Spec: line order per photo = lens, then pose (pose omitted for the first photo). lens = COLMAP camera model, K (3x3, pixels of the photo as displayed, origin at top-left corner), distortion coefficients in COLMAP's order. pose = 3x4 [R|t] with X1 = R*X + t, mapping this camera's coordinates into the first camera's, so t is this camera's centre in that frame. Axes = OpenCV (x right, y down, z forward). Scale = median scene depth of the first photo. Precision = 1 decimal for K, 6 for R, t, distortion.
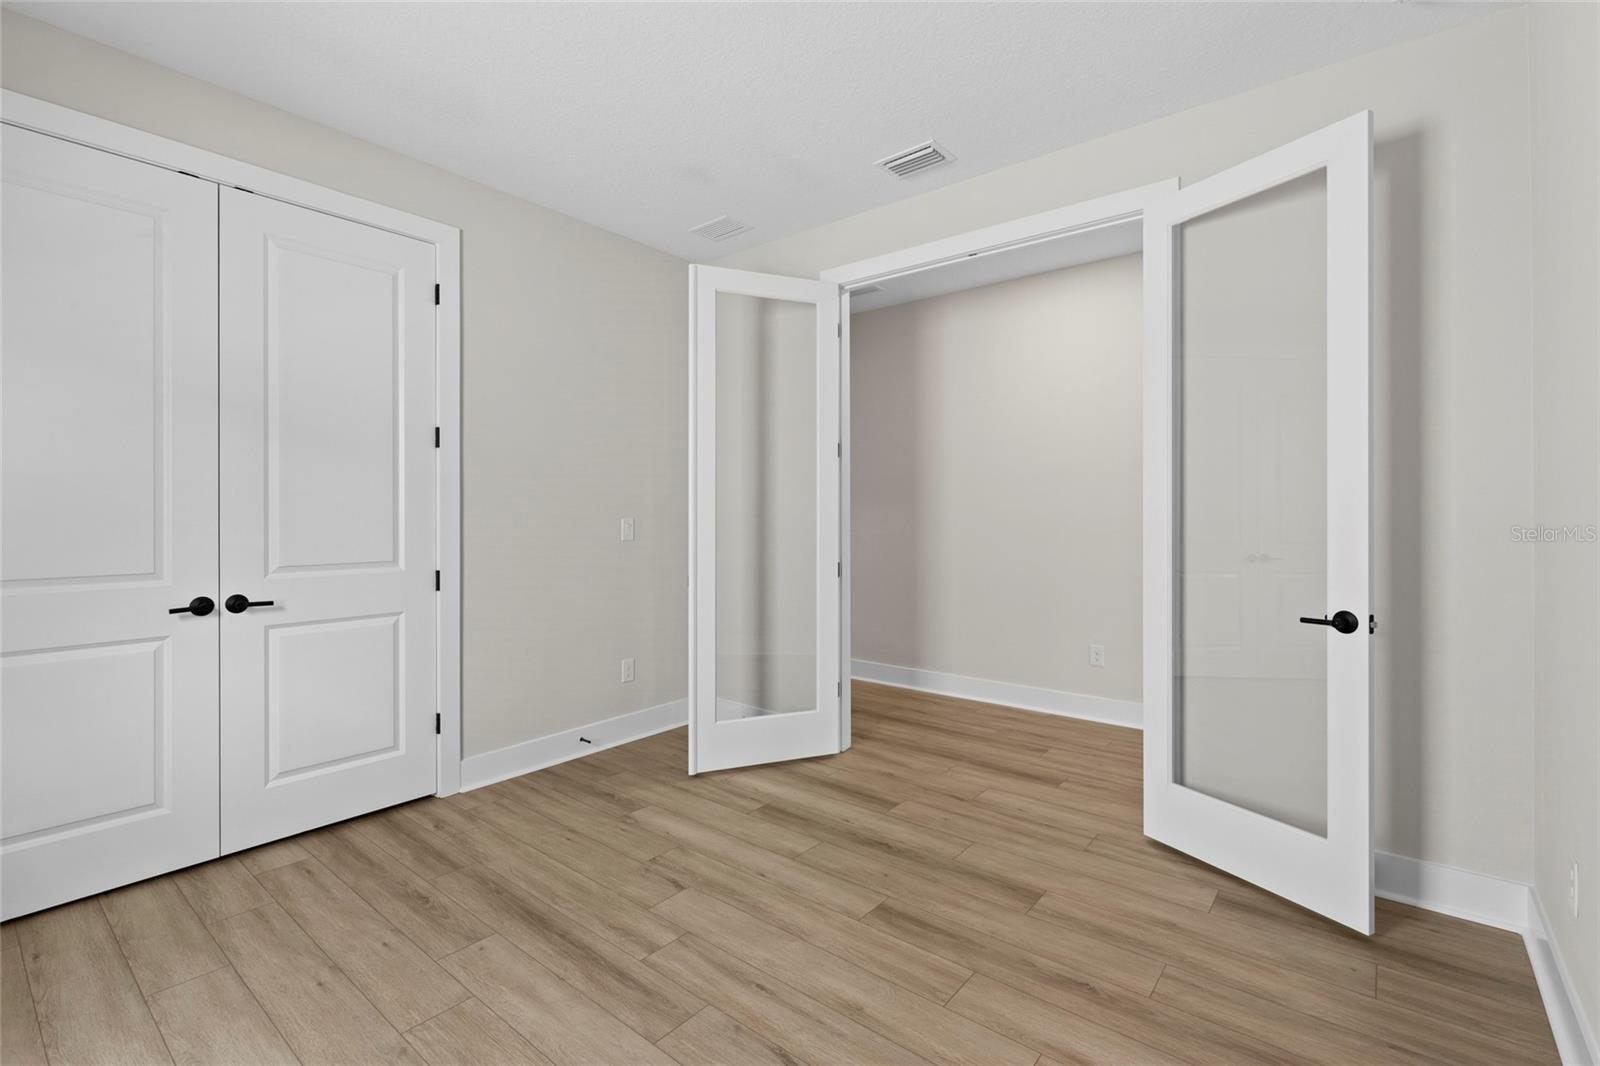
lens RADIAL K [[719.7, 0, 813.4], [0, 719.7, 511.7], [0, 0, 1]] dist [-0.001582, 0.001981]
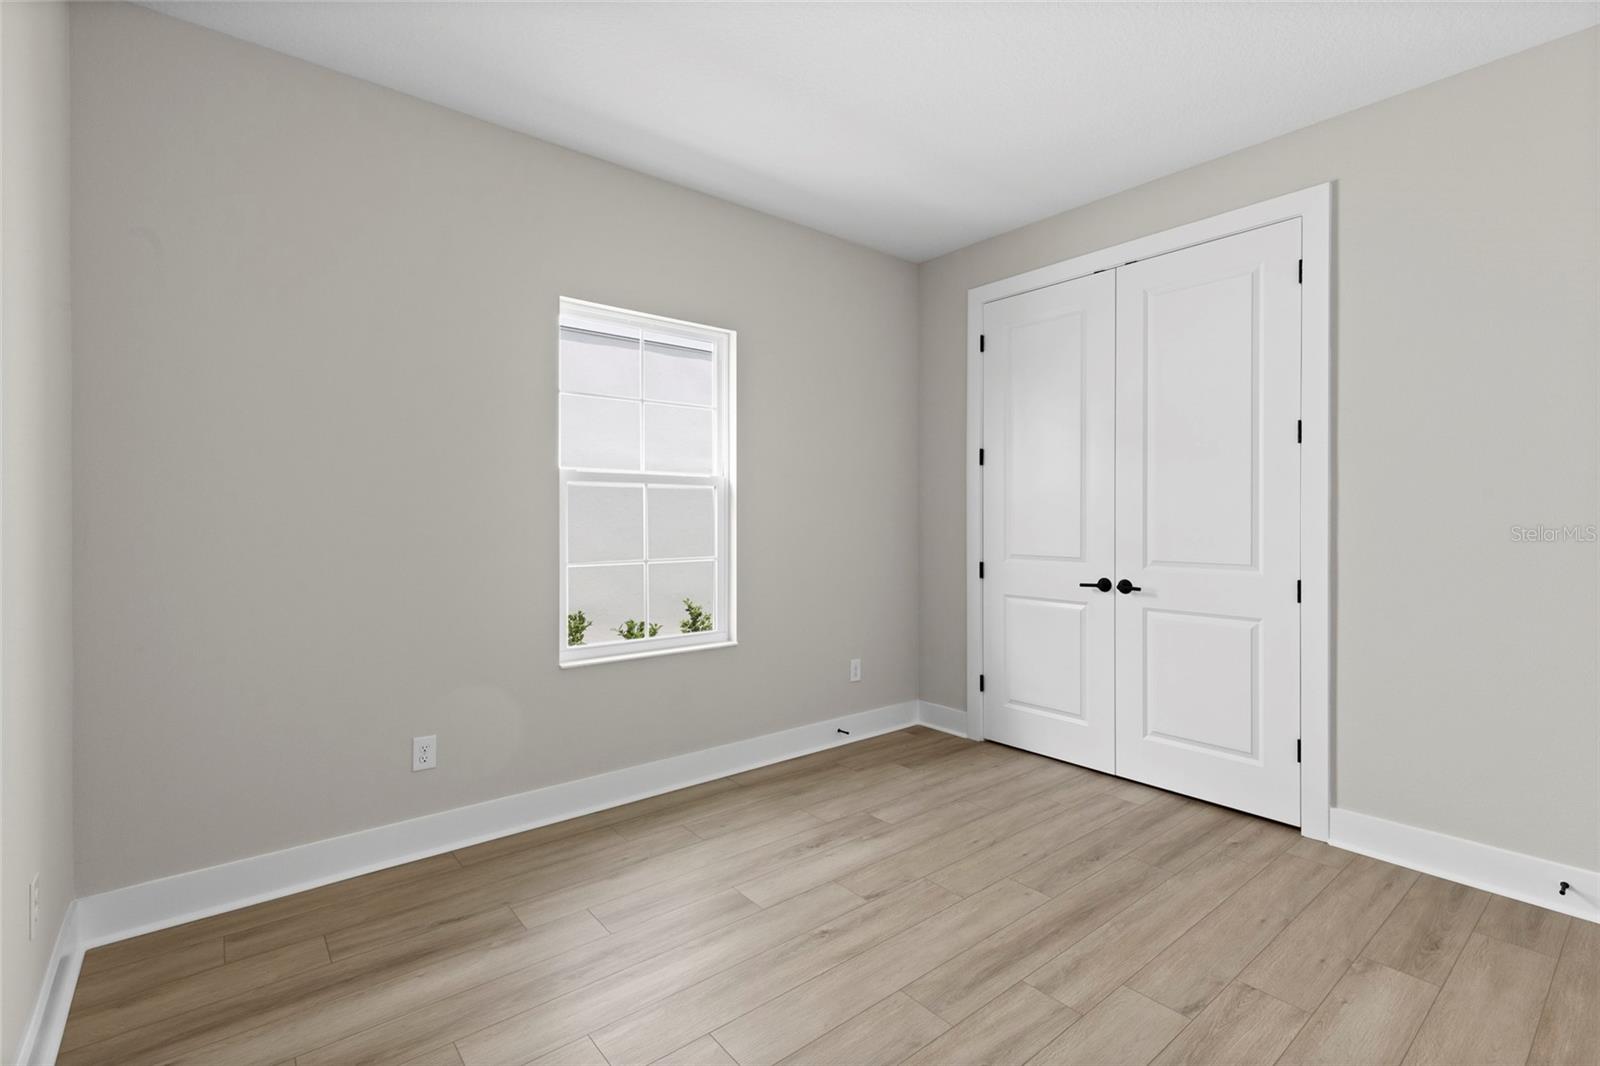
lens RADIAL K [[719.7, 0, 803.9], [0, 719.7, 522.3], [0, 0, 1]] dist [-0.001582, 0.001981]
pose [[-0.206810, 0.008827, -0.978341, 0.577172], [0.003579, 0.999959, 0.008266, -0.000577], [0.978375, -0.001792, -0.206833, 0.694495]]
